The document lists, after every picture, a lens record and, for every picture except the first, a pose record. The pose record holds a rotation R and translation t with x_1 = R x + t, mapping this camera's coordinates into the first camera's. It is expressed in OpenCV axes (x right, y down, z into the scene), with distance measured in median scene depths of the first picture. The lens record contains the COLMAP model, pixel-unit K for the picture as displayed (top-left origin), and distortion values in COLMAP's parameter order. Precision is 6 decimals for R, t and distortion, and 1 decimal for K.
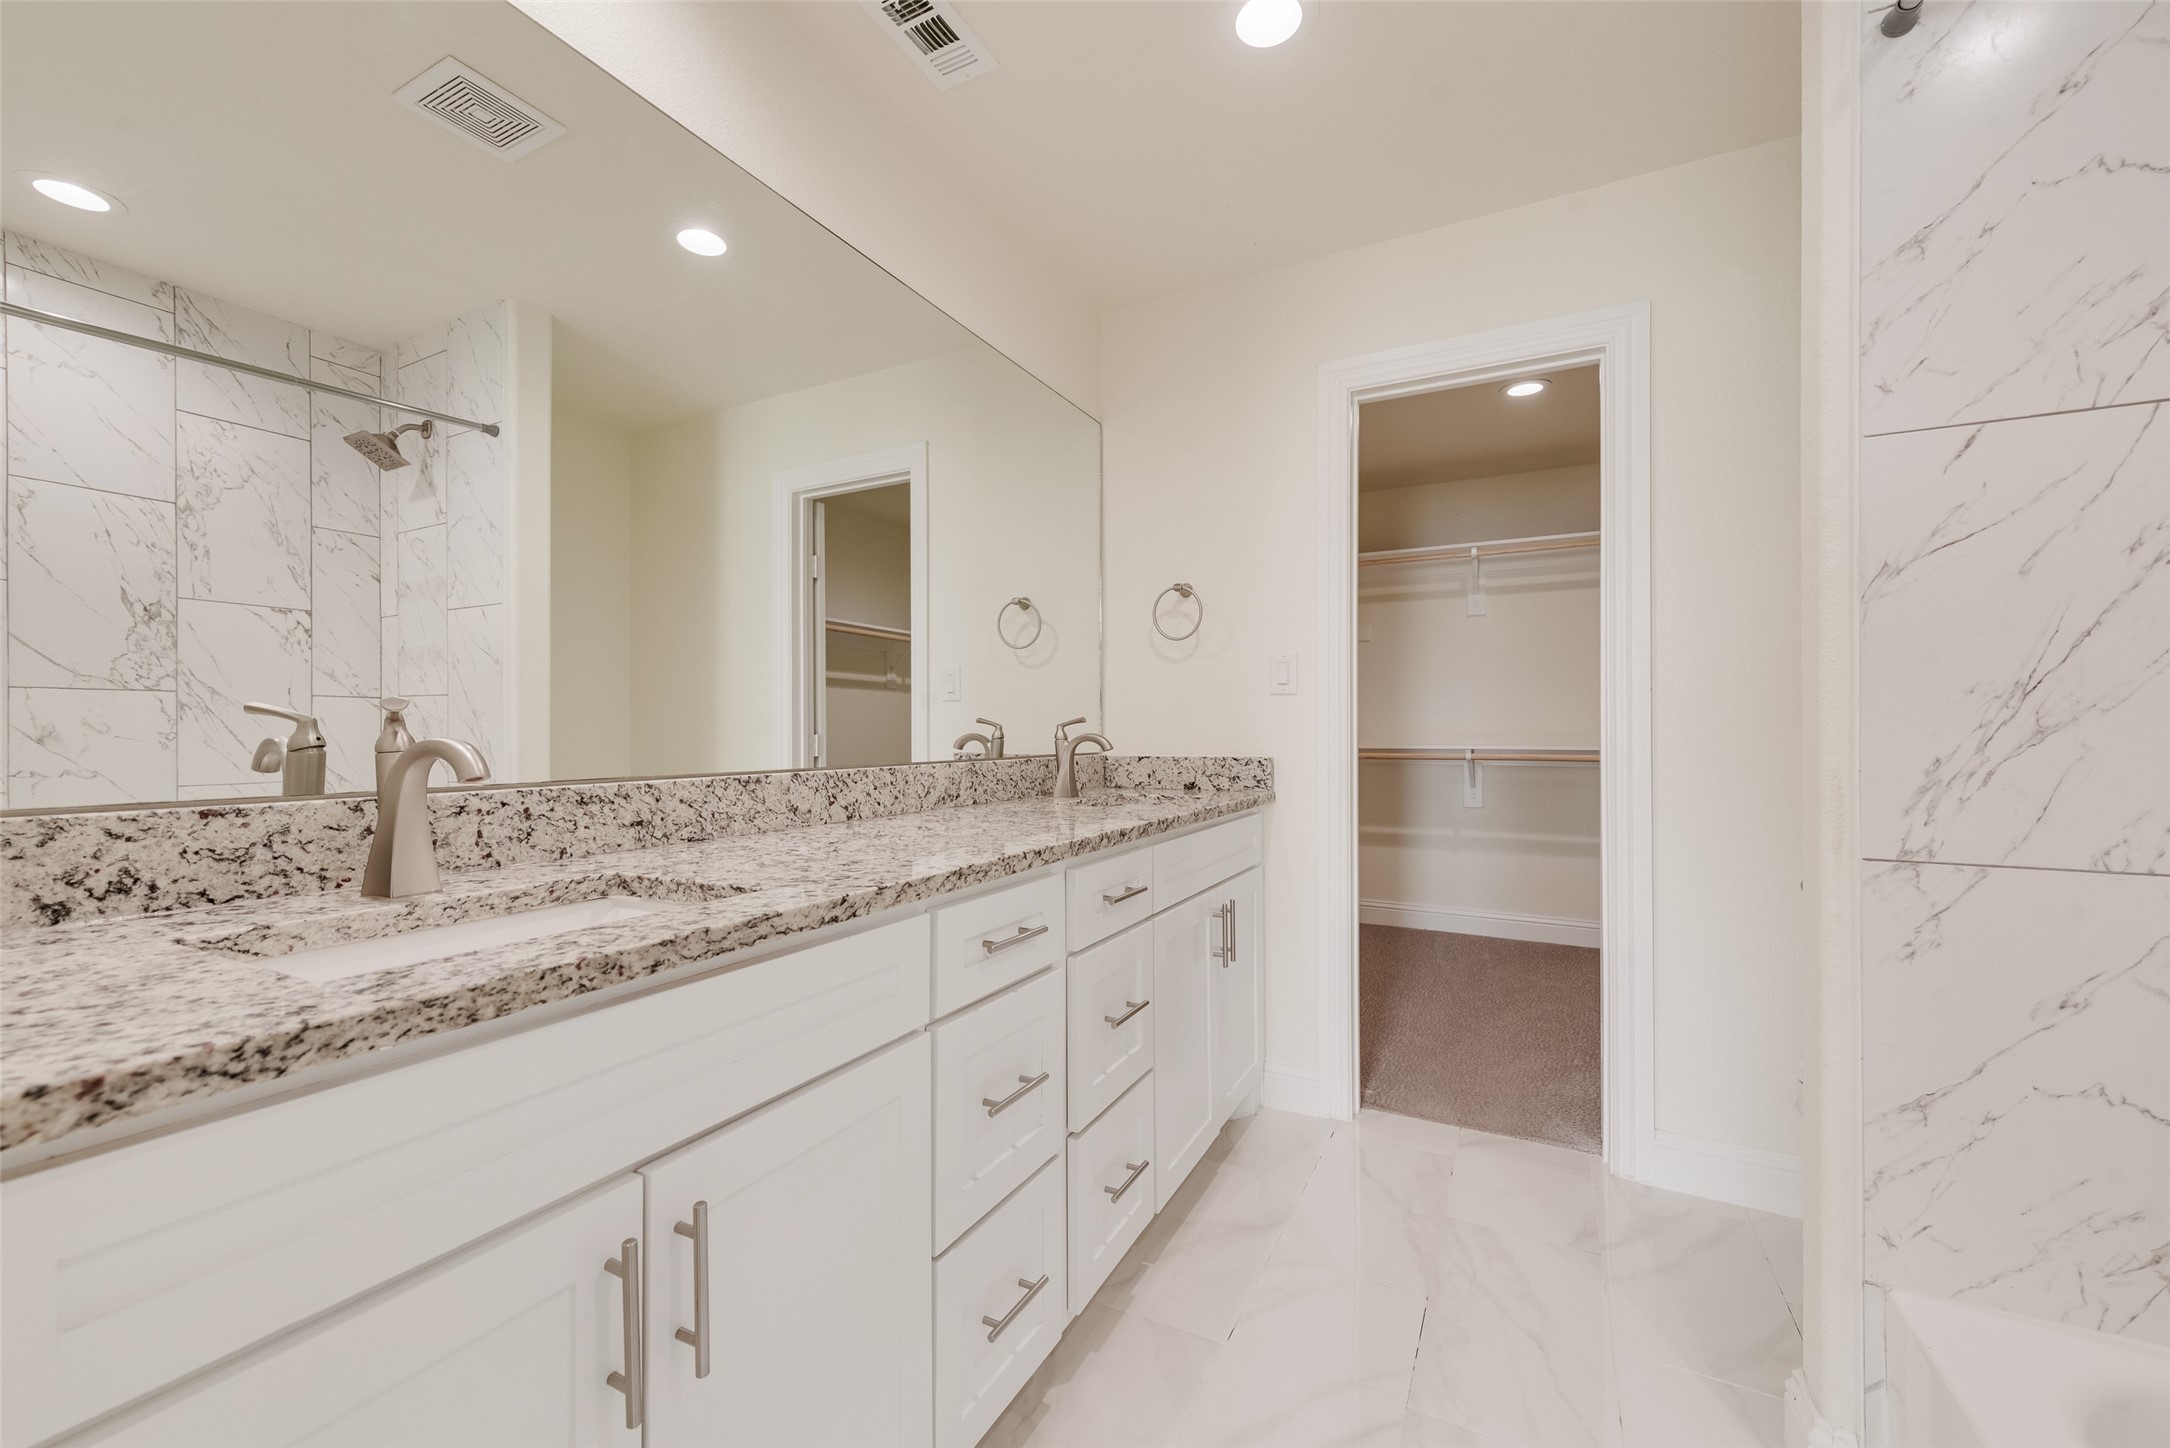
lens RADIAL K [[850.6, 0, 1090.4], [0, 850.6, 732.4], [0, 0, 1]] dist [0.008107, -0.003885]
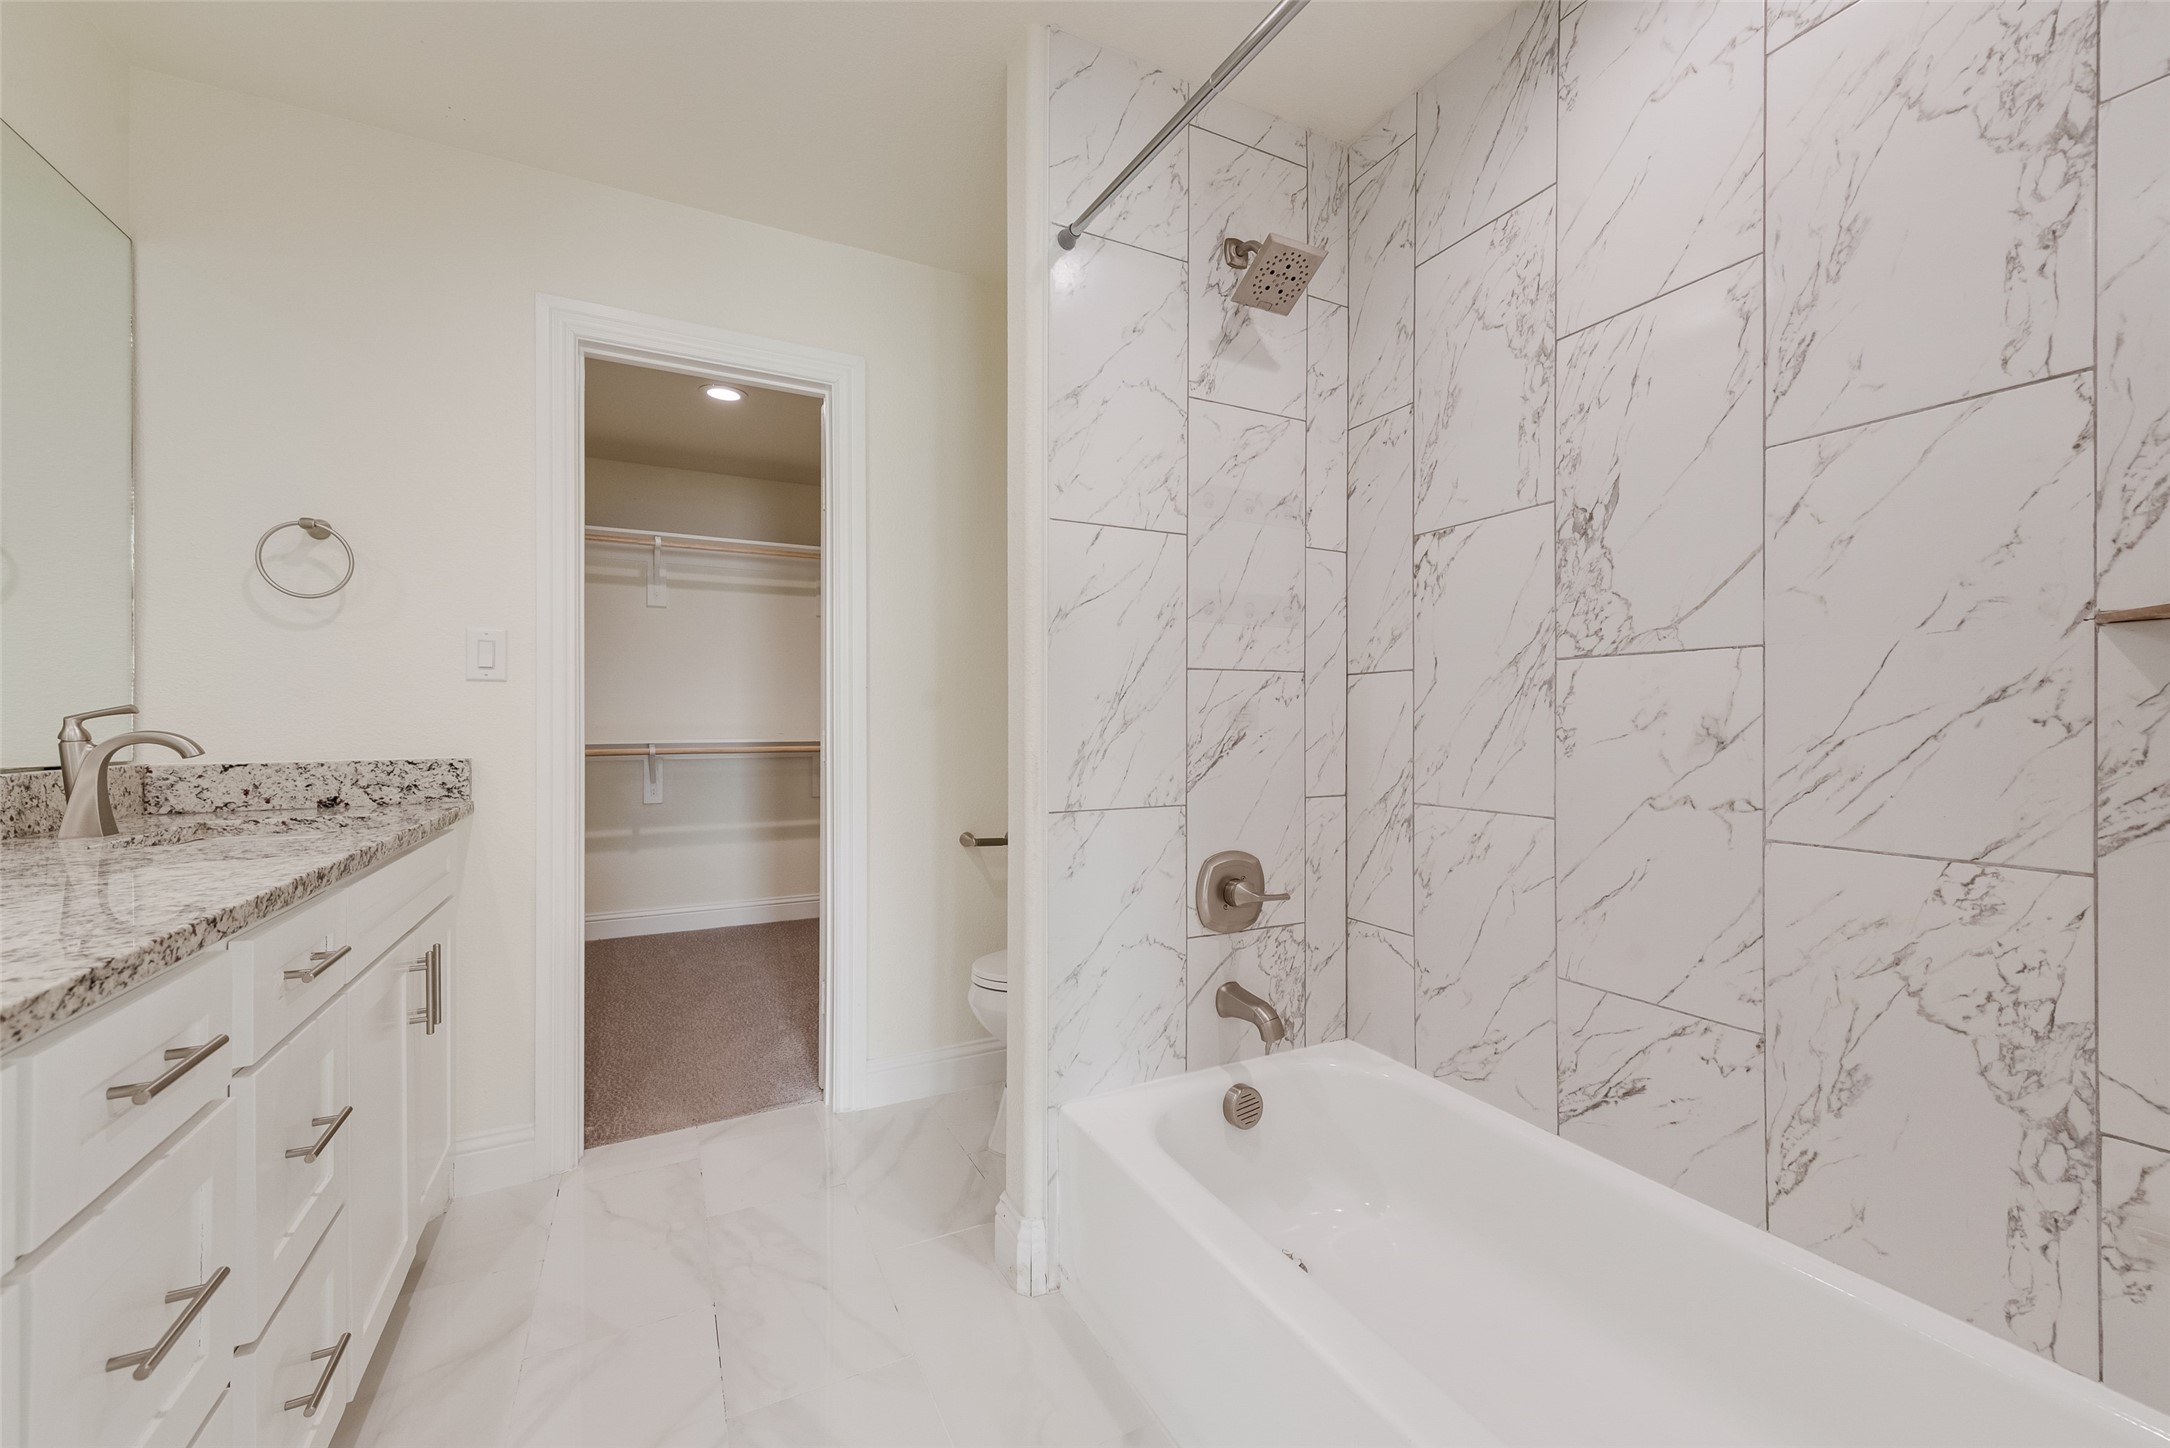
lens RADIAL K [[850.6, 0, 1087.5], [0, 850.6, 728.0], [0, 0, 1]] dist [0.008107, -0.003885]
pose [[0.573327, -0.006545, 0.819300, -0.116223], [0.004957, 0.999977, 0.004520, -0.000194], [-0.819312, 0.001470, 0.573347, 0.064036]]
